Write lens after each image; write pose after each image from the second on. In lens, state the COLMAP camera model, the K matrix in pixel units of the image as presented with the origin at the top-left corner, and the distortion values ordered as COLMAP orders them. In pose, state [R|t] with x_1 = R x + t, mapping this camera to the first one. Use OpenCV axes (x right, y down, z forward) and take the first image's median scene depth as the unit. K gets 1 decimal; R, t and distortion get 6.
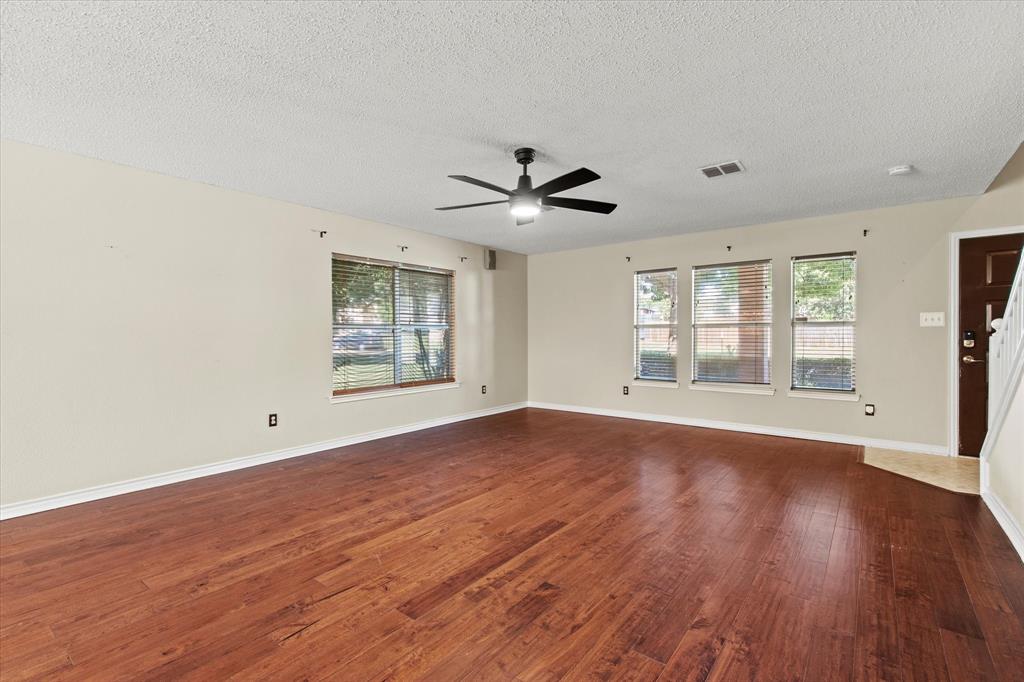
lens RADIAL K [[464.4, 0, 509.9], [0, 464.4, 346.0], [0, 0, 1]] dist [0.011018, -0.000433]
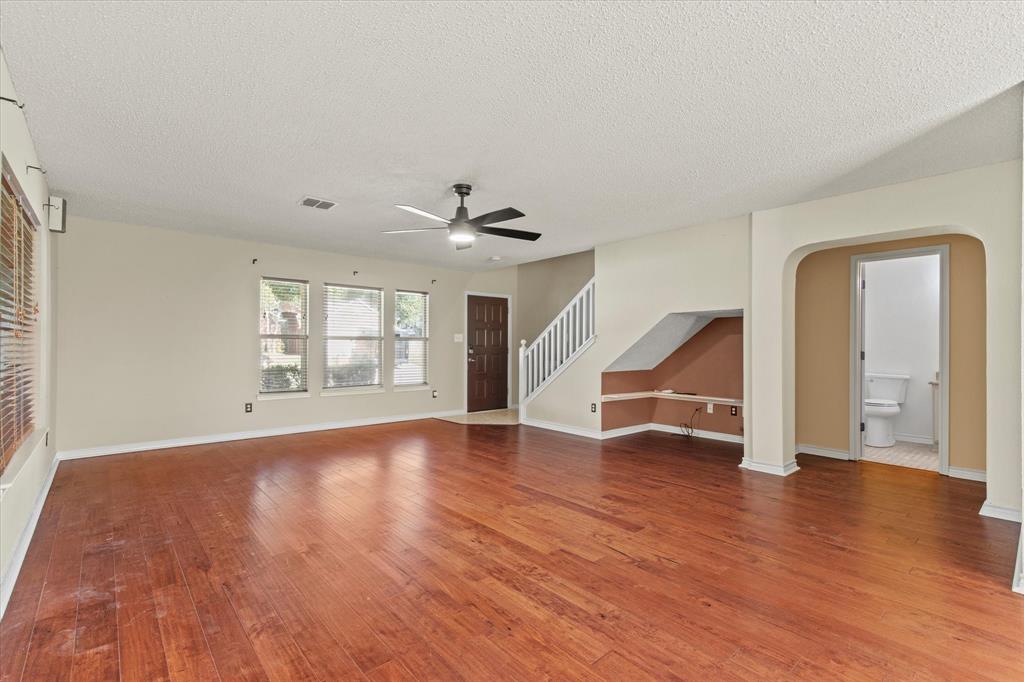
lens RADIAL K [[467.9, 0, 512.0], [0, 467.9, 341.0], [0, 0, 1]] dist [0.010960, -0.000140]
pose [[0.177271, 0.016308, 0.984027, -1.335529], [0.016859, 0.999666, -0.019604, -0.012175], [-0.984018, 0.020065, 0.176937, 0.832475]]
